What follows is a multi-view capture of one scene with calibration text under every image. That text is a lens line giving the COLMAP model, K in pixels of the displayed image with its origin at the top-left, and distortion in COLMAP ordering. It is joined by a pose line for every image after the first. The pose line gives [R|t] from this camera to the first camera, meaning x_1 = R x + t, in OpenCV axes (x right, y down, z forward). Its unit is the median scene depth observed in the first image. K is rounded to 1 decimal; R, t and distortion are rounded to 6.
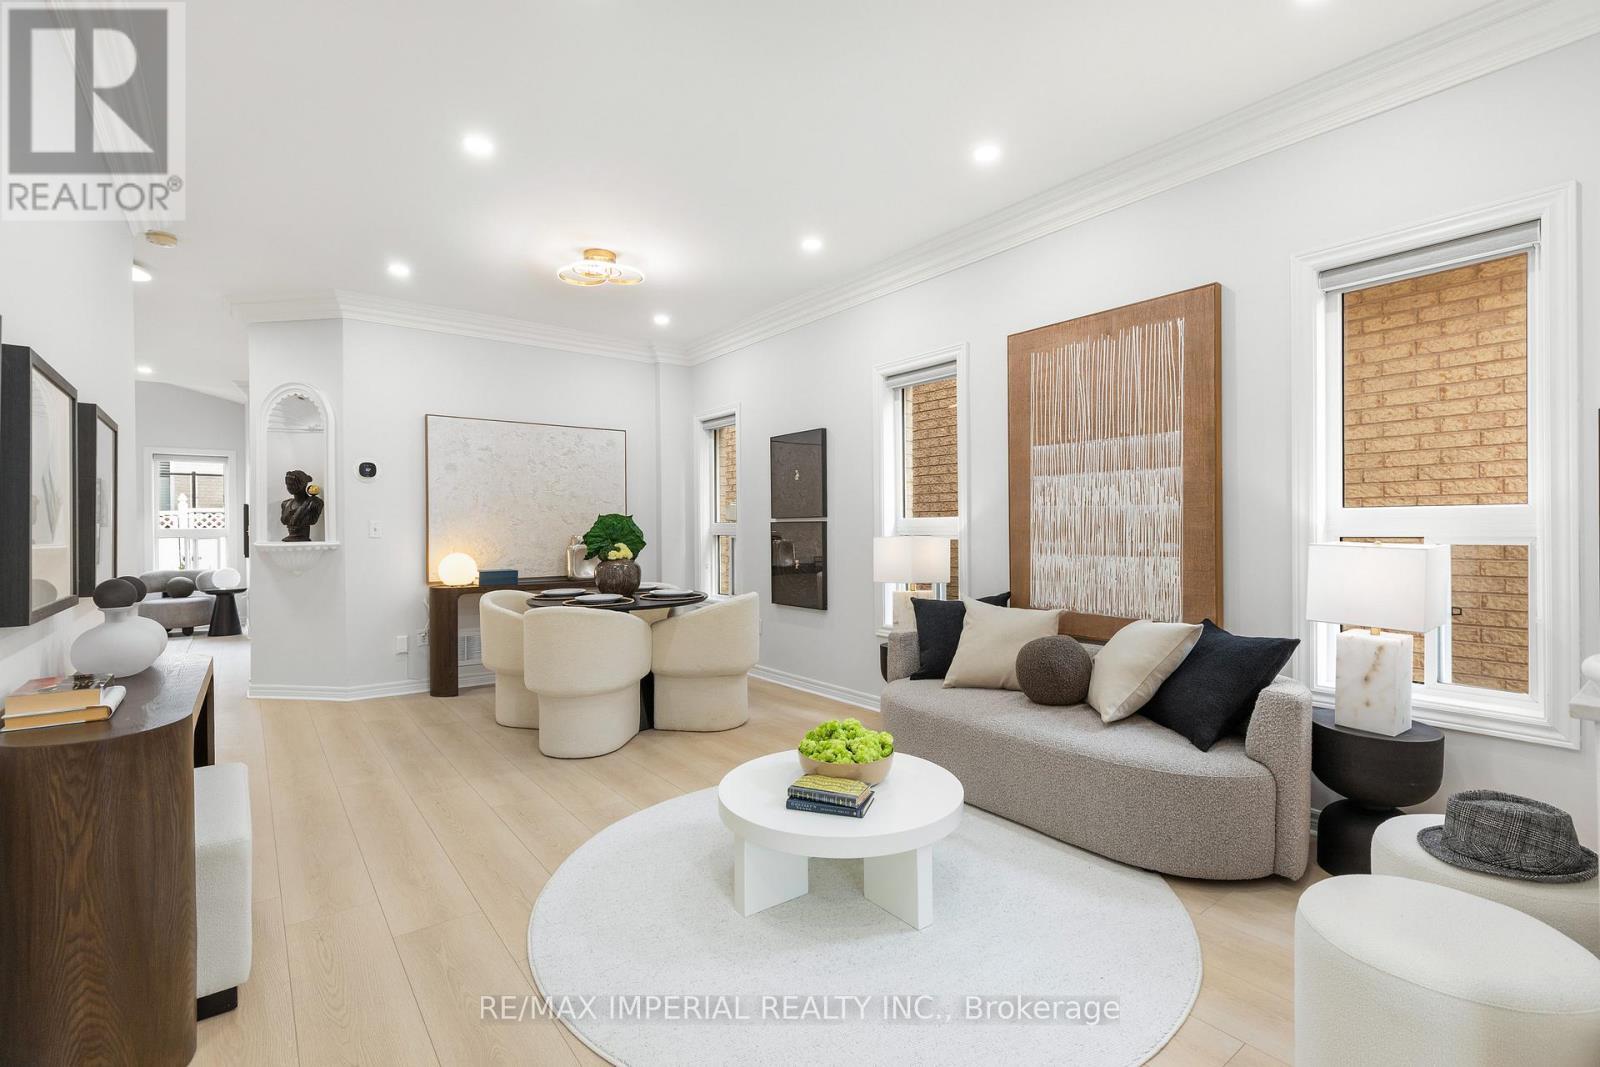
lens RADIAL K [[728.1, 0, 807.1], [0, 728.1, 517.3], [0, 0, 1]] dist [0.001731, 0.000299]
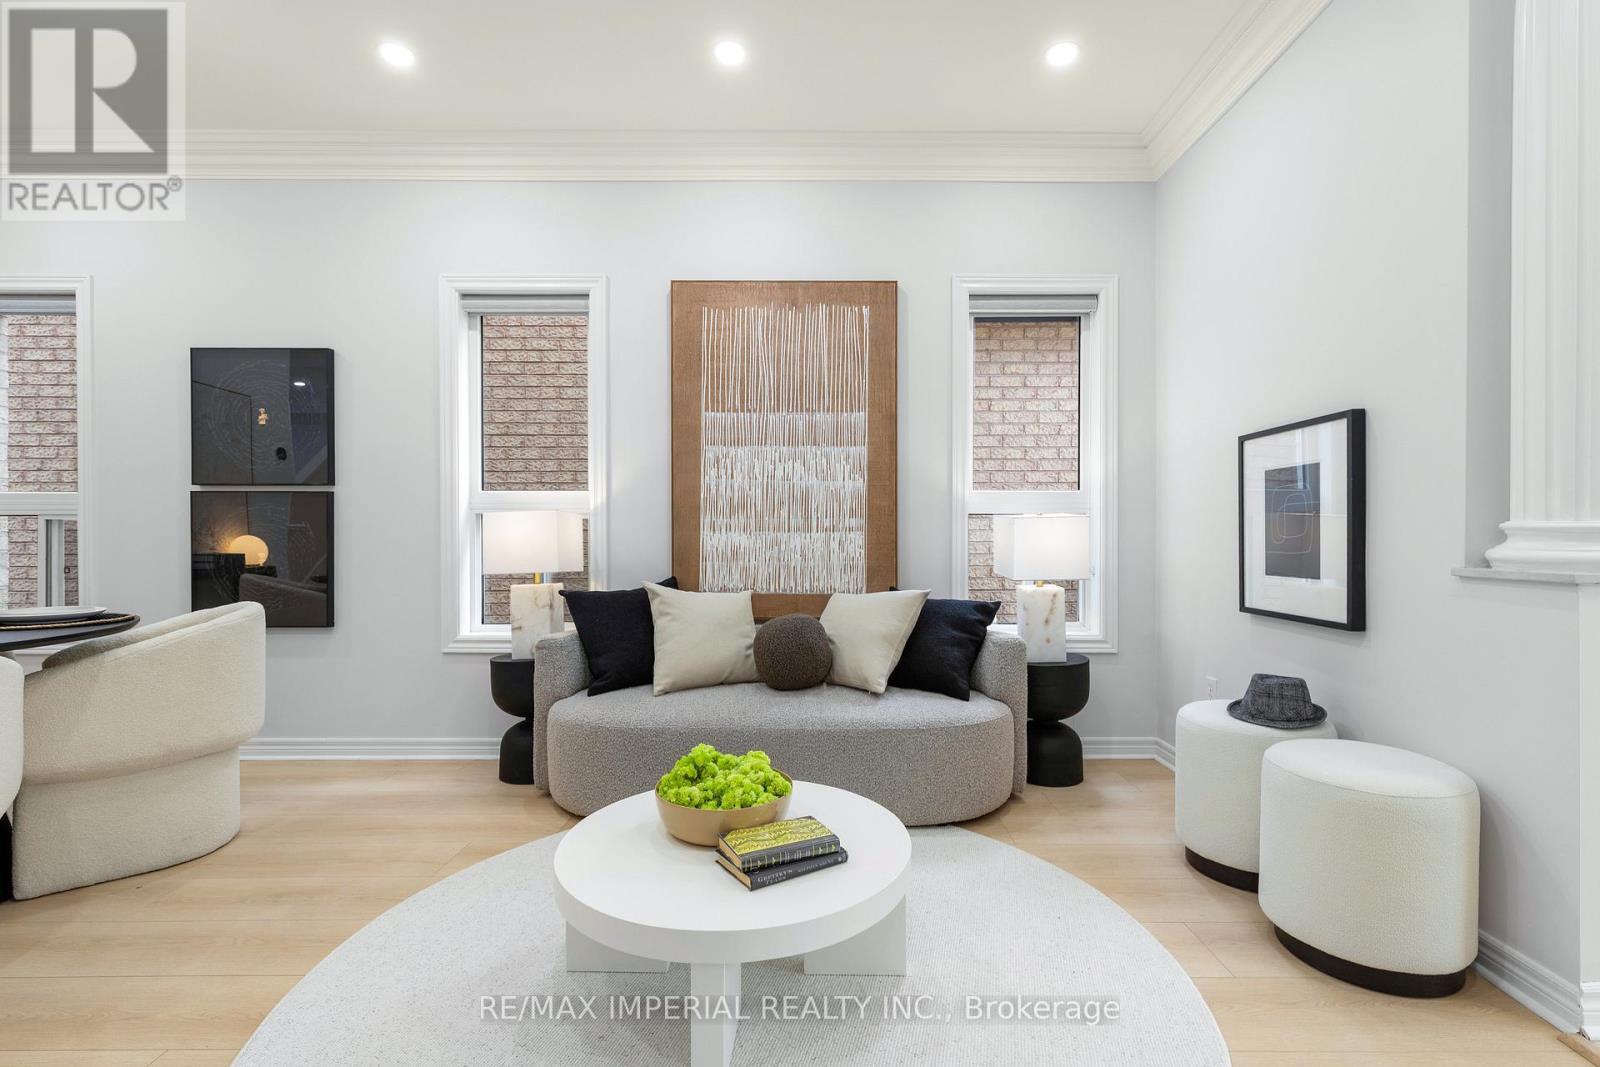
lens RADIAL K [[767.5, 0, 803.3], [0, 767.5, 517.0], [0, 0, 1]] dist [0.006360, 0.000542]
pose [[0.614119, 0.012348, 0.789117, -0.376858], [-0.016462, 0.999860, -0.002835, 0.033820], [-0.789042, -0.011250, 0.614237, 0.343514]]
